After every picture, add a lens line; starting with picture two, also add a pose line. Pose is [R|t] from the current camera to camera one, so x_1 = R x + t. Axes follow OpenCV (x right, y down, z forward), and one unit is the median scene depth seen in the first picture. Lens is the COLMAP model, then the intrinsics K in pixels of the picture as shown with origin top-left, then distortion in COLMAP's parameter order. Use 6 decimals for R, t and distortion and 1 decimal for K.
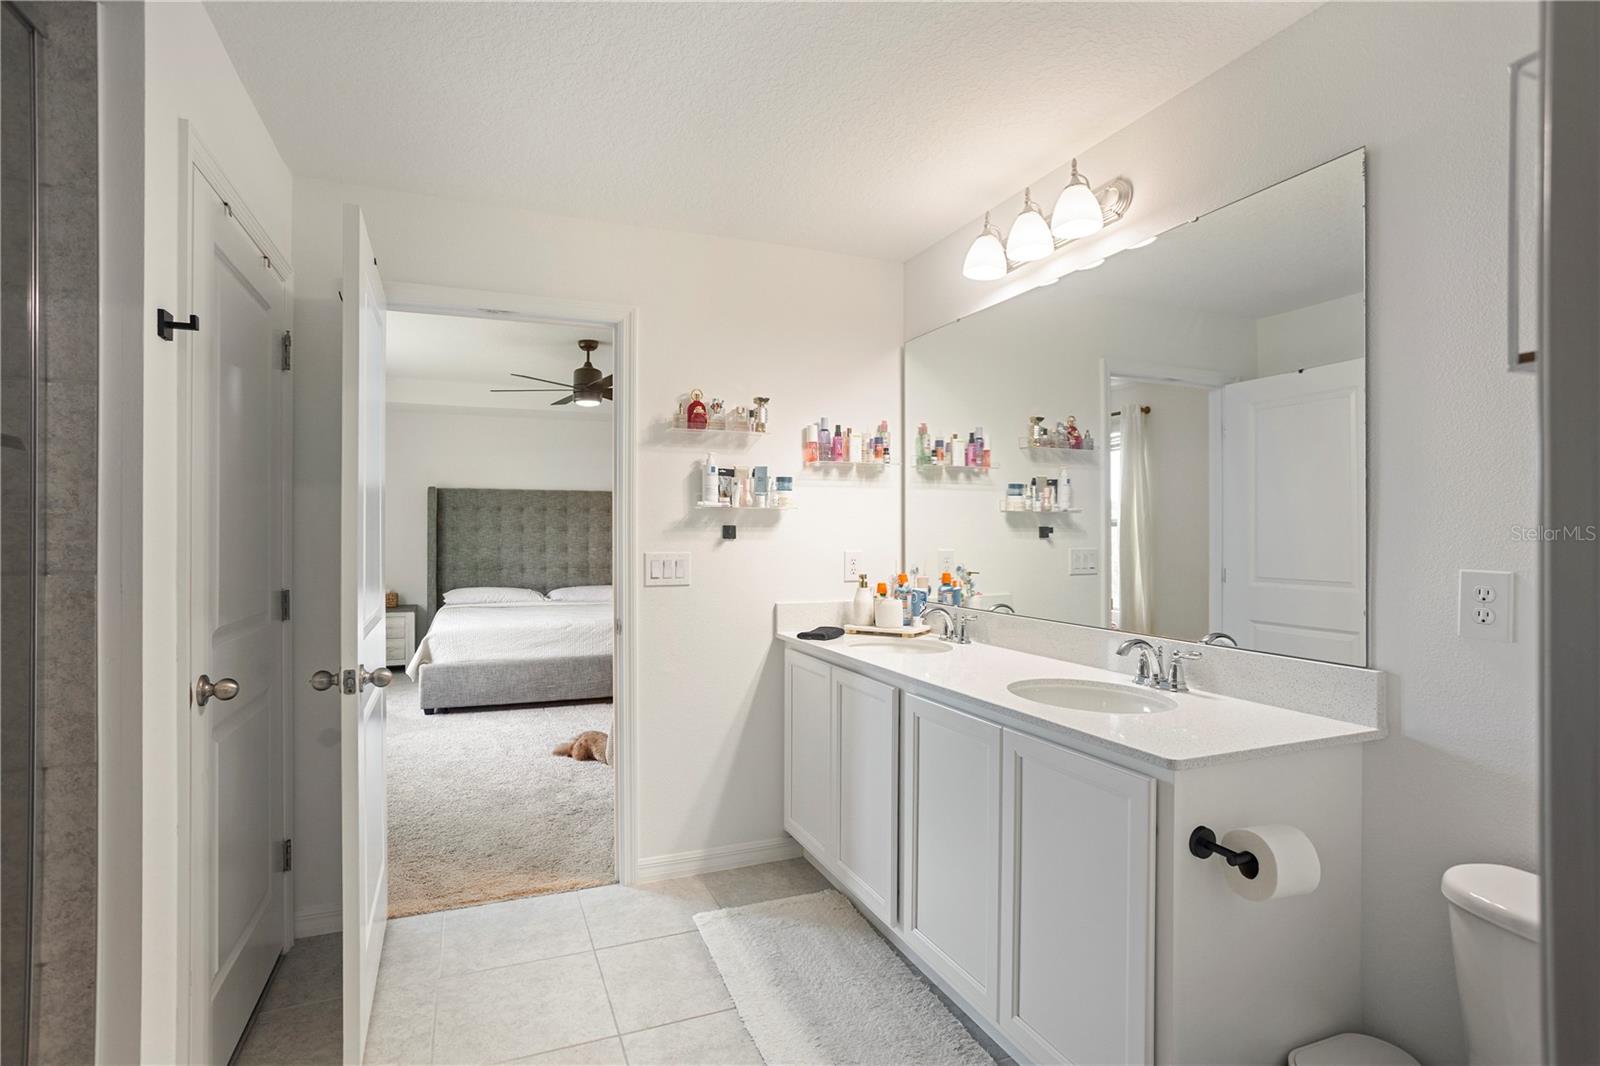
lens RADIAL K [[846.4, 0, 805.0], [0, 846.4, 526.3], [0, 0, 1]] dist [-0.035089, 0.010223]
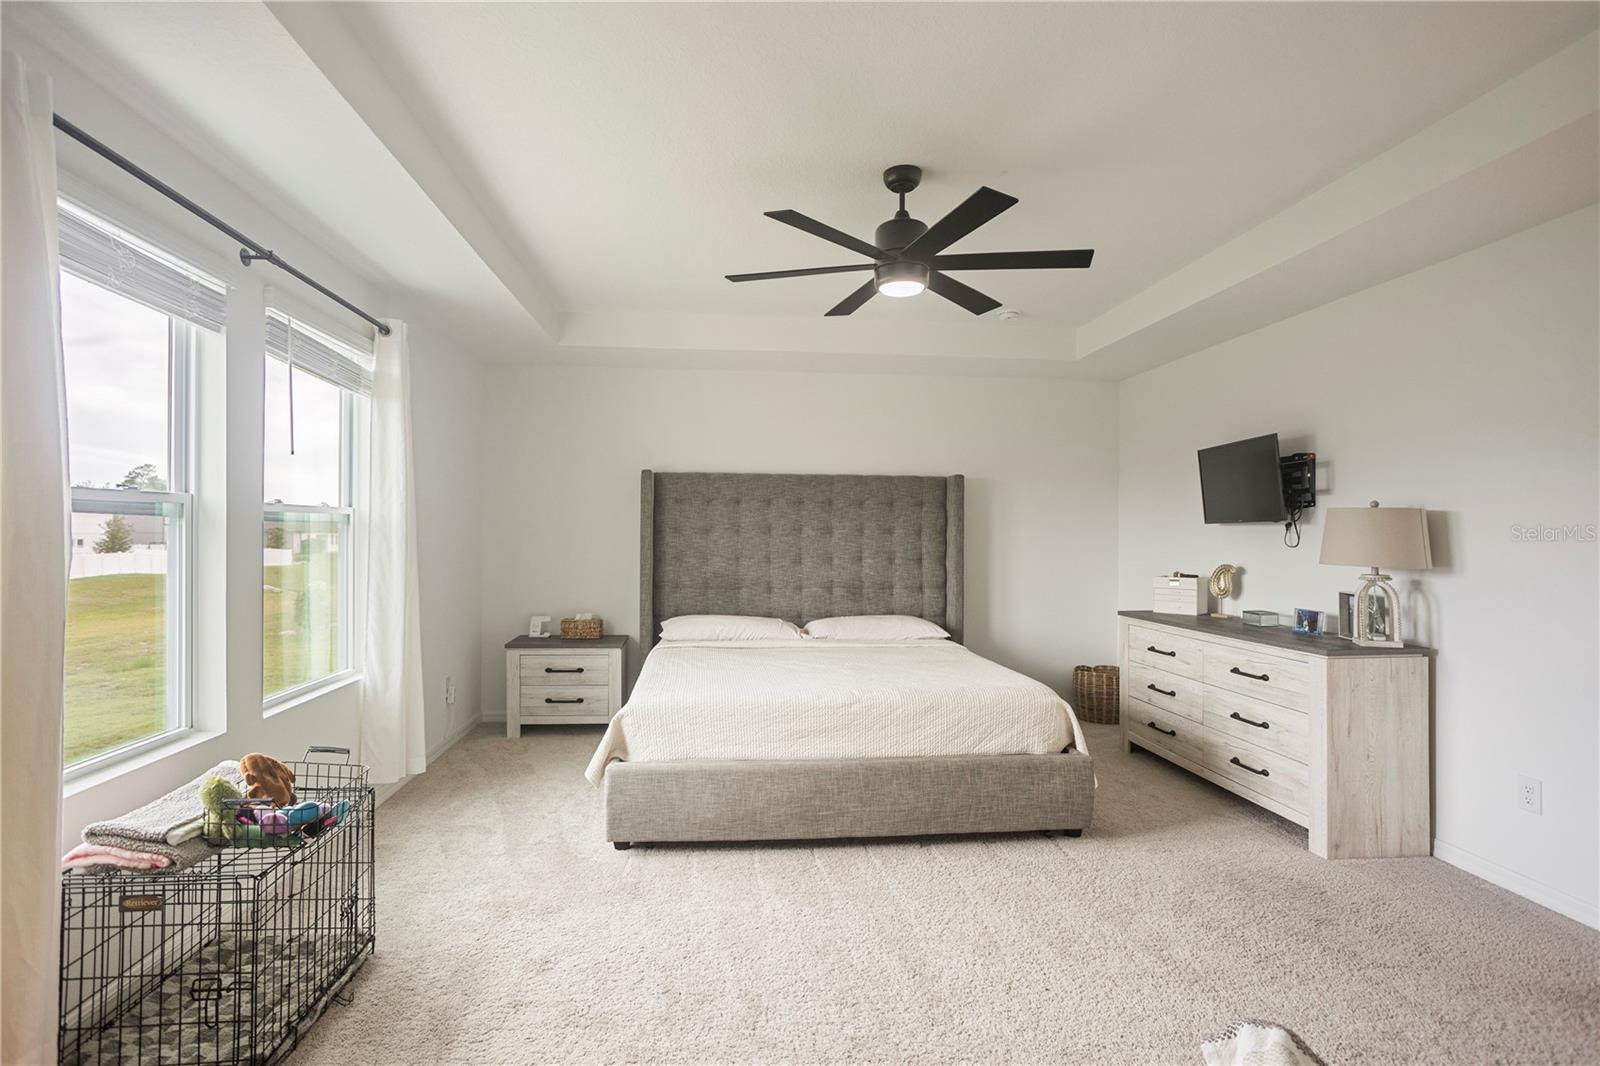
lens RADIAL K [[846.4, 0, 794.7], [0, 846.4, 505.9], [0, 0, 1]] dist [-0.035089, 0.010223]
pose [[0.961259, -0.003174, -0.275628, -0.127197], [-0.003374, 0.999723, -0.023278, -0.000902], [0.275626, 0.023306, 0.960982, 0.347059]]
